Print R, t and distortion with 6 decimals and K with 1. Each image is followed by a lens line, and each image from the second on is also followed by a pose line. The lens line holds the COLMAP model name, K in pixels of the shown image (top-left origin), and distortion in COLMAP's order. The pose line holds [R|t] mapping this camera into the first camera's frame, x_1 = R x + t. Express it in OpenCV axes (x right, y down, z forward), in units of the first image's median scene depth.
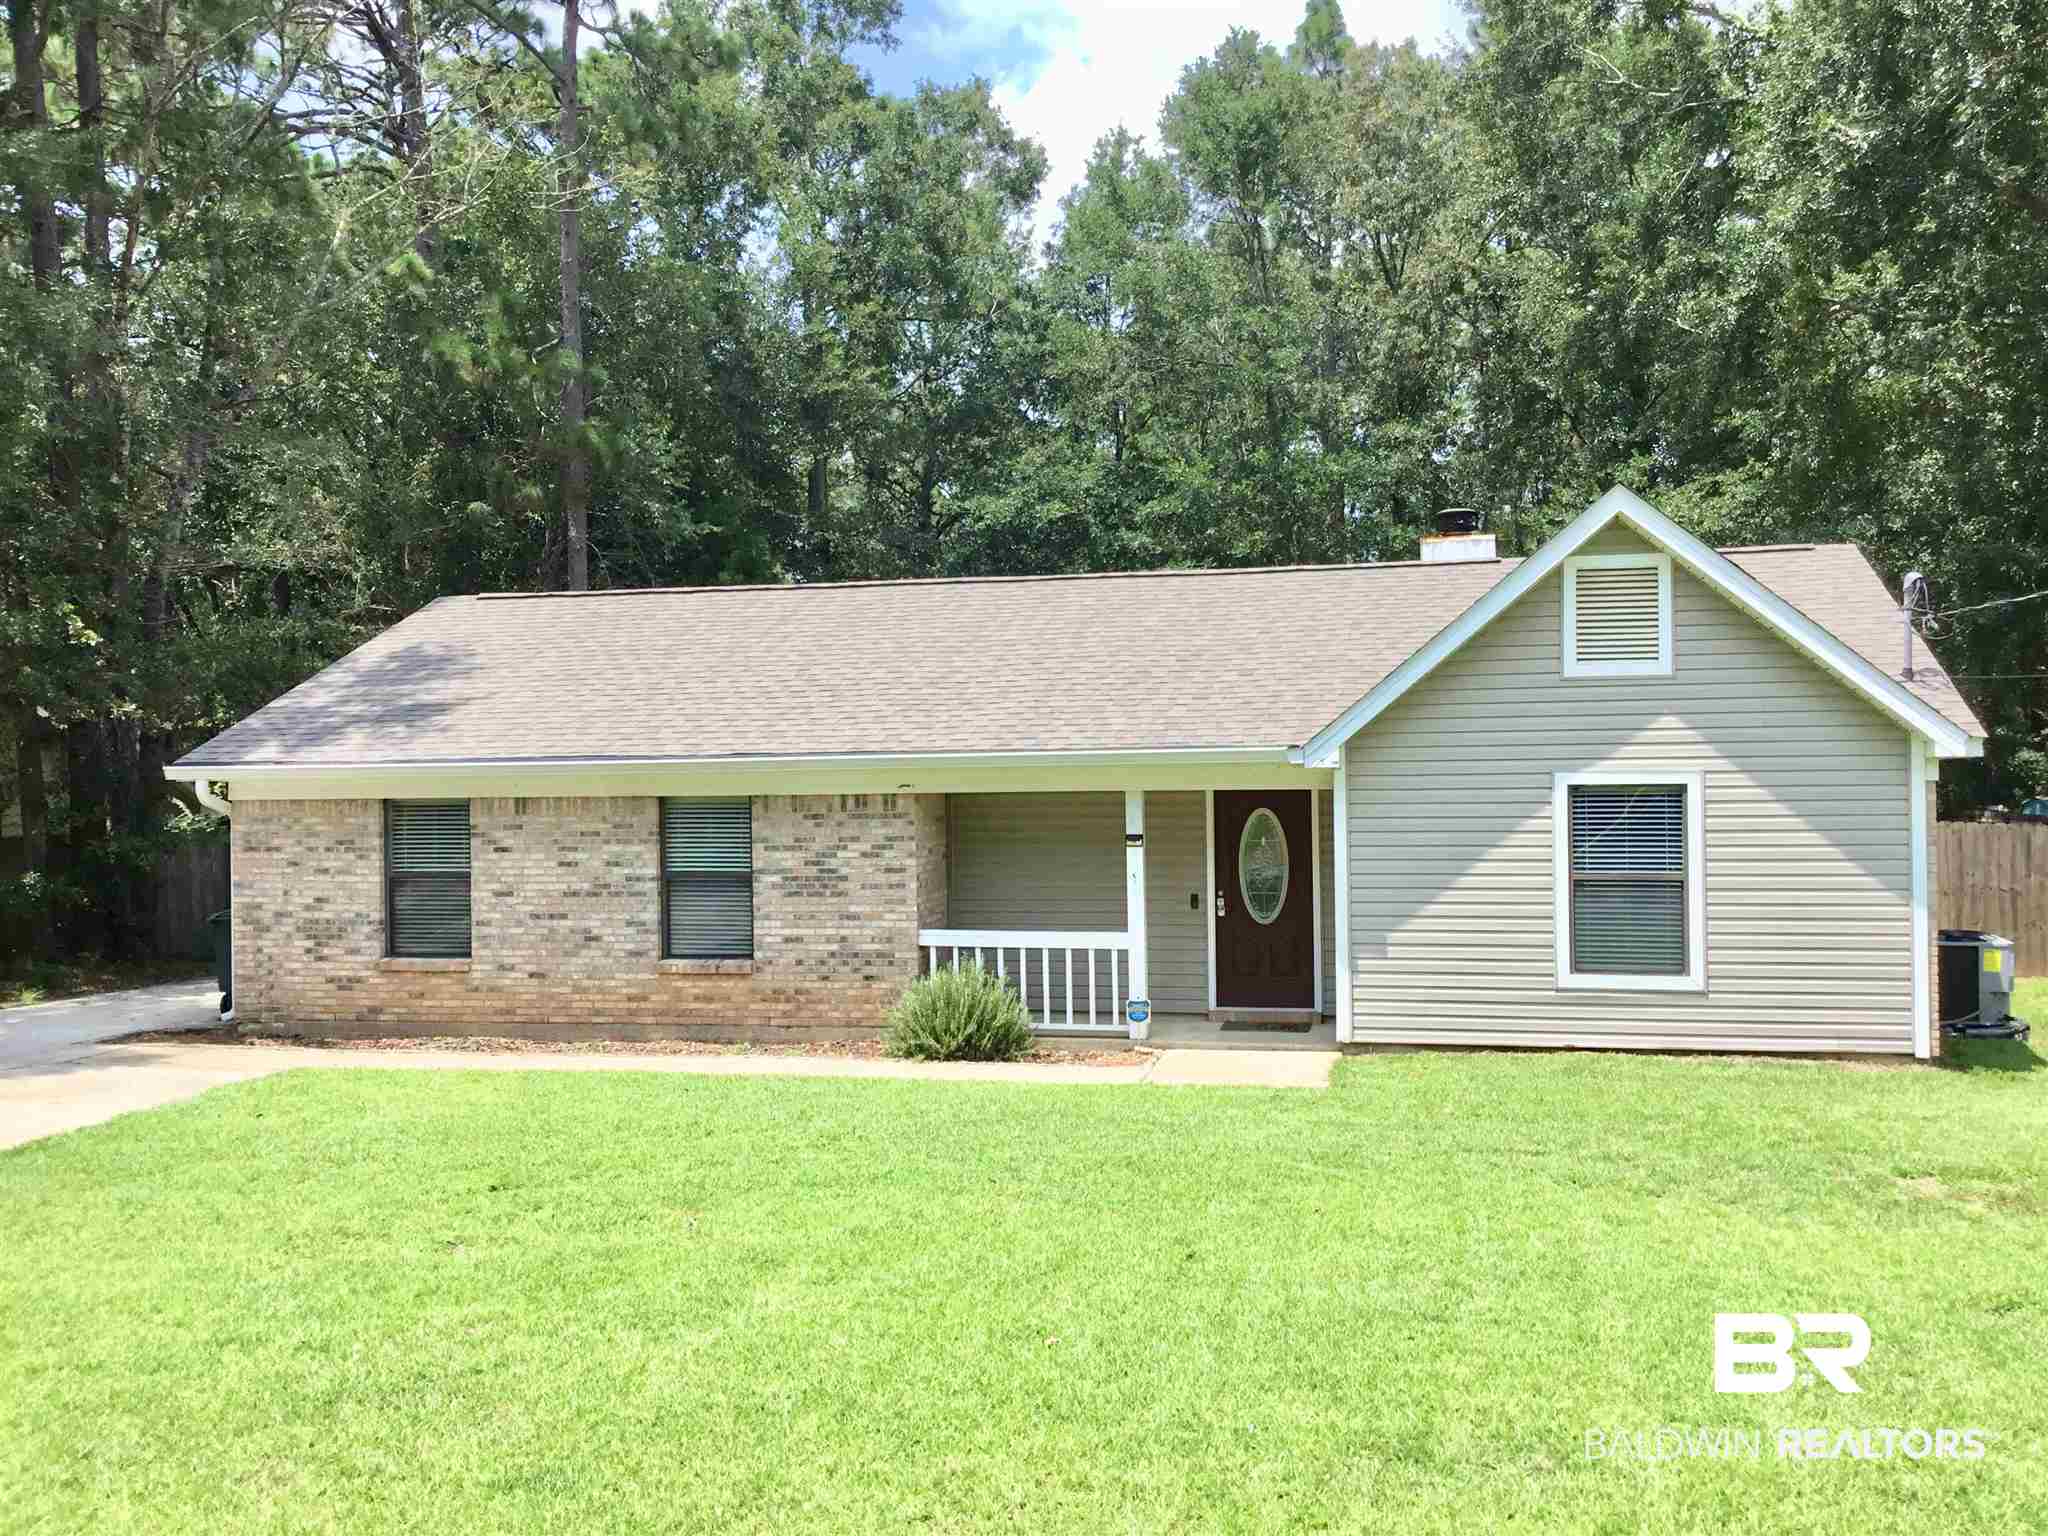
lens RADIAL K [[1851.5, 0, 1024.0], [0, 1851.5, 768.0], [0, 0, 1]] dist [0.132155, -0.330148]
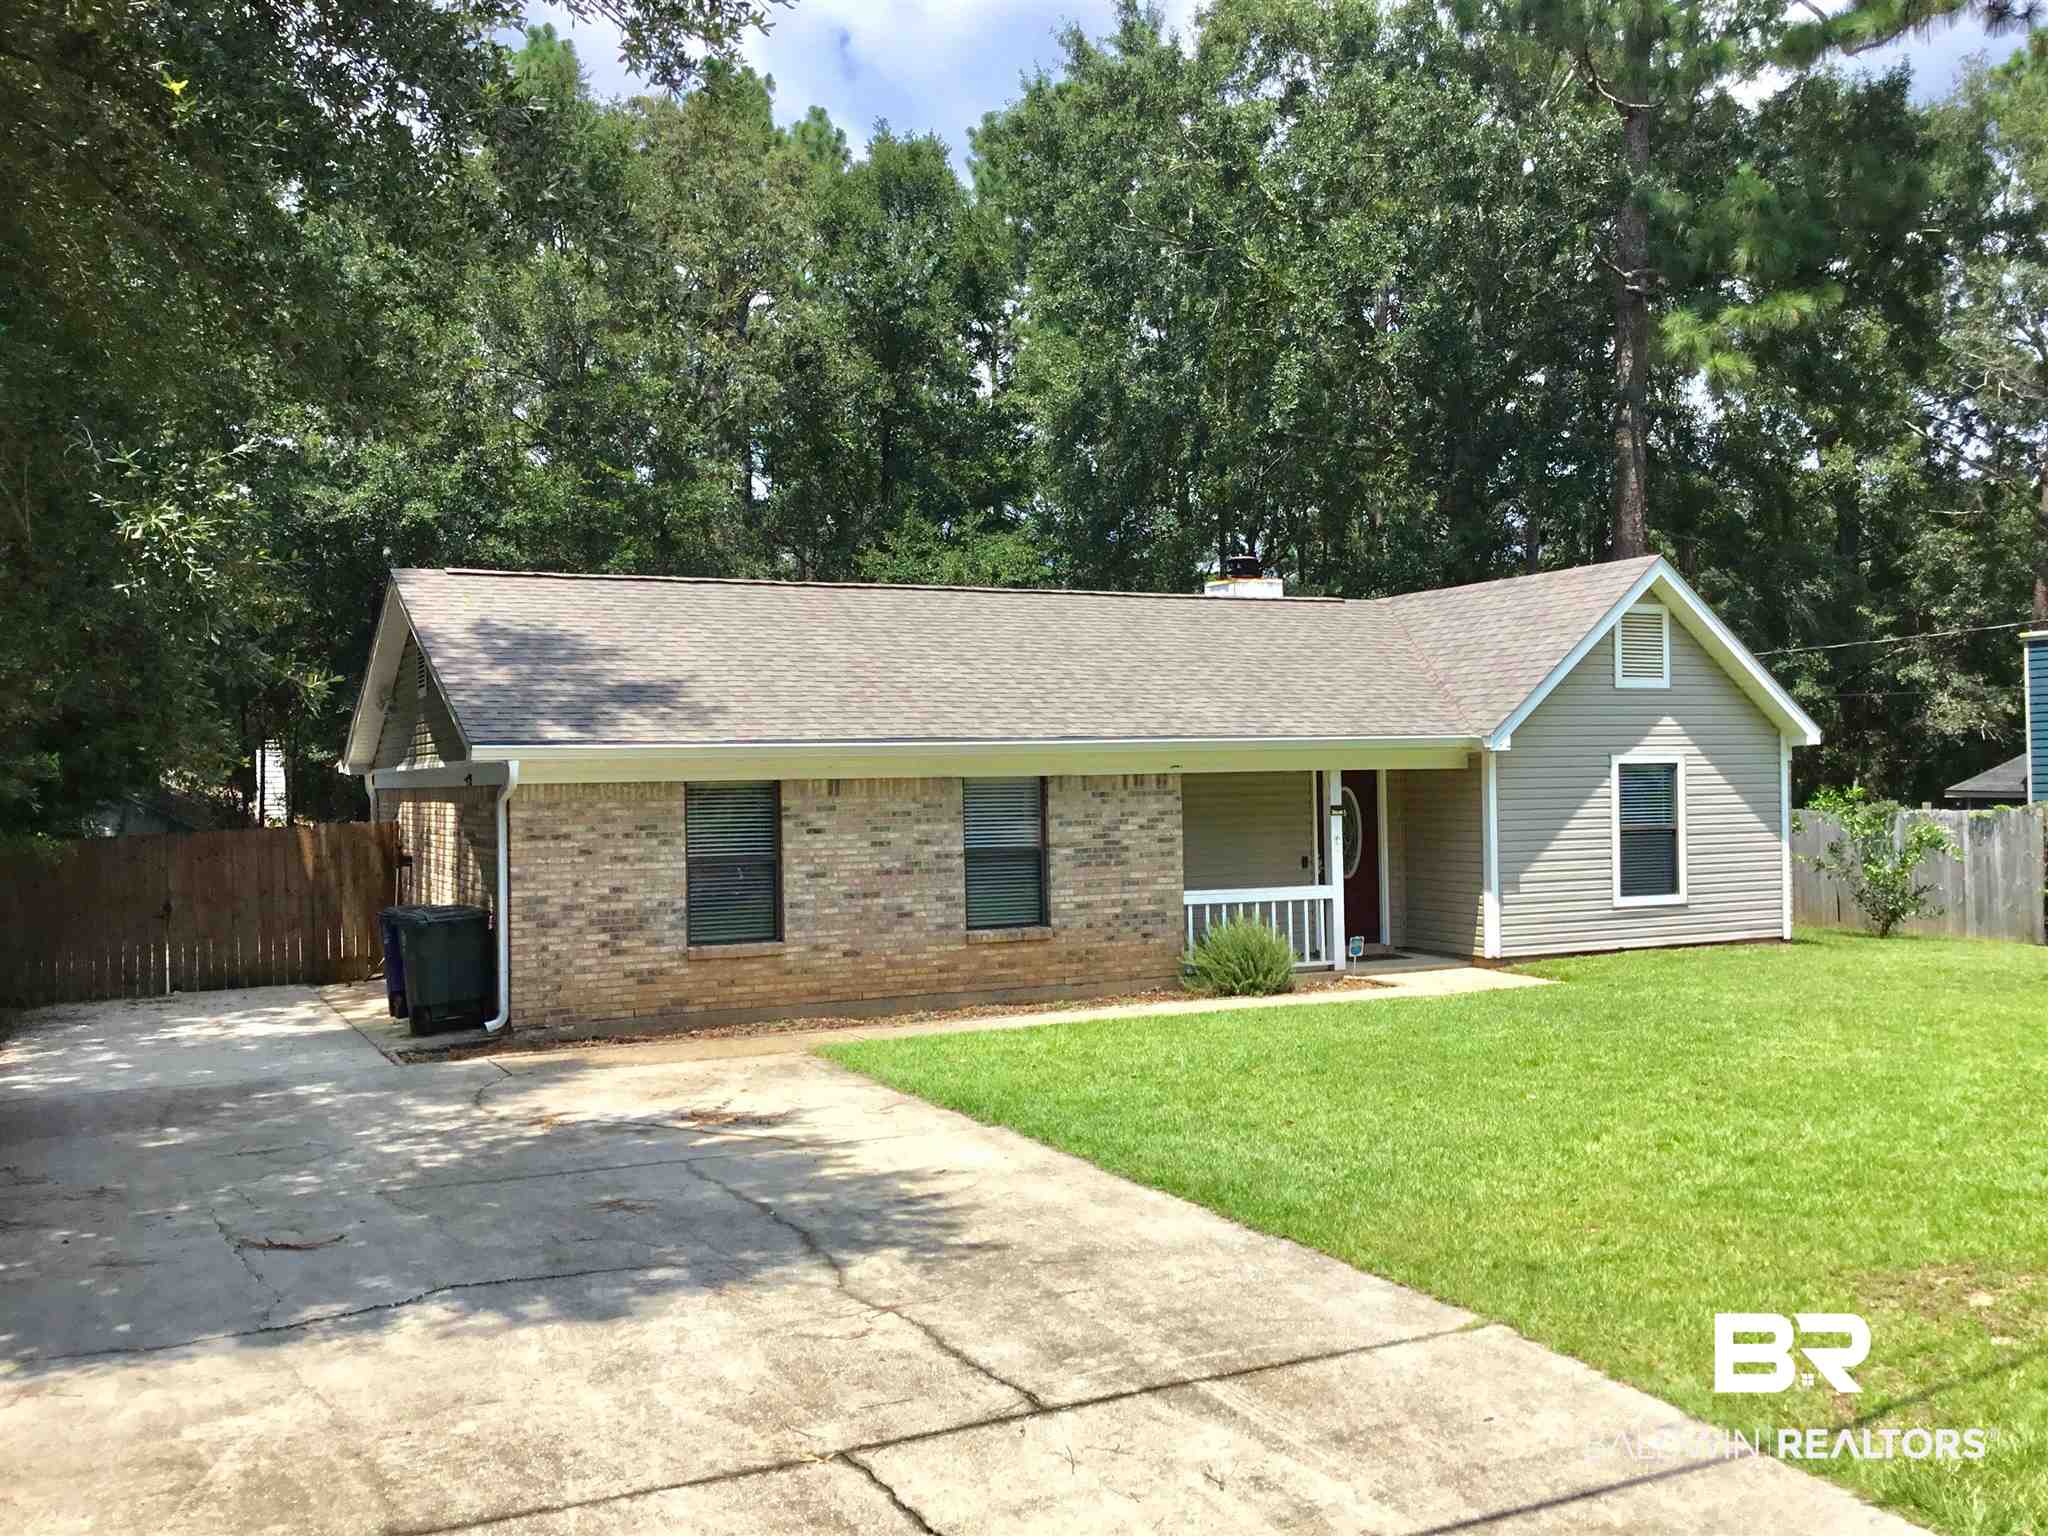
lens RADIAL K [[1825.8, 0, 1048.1], [0, 1825.8, 774.6], [0, 0, 1]] dist [0.076050, -0.167307]
pose [[0.786161, -0.001161, 0.618021, -0.801928], [0.005305, 0.999974, -0.004870, 0.019083], [-0.617999, 0.007108, 0.786147, 0.151687]]
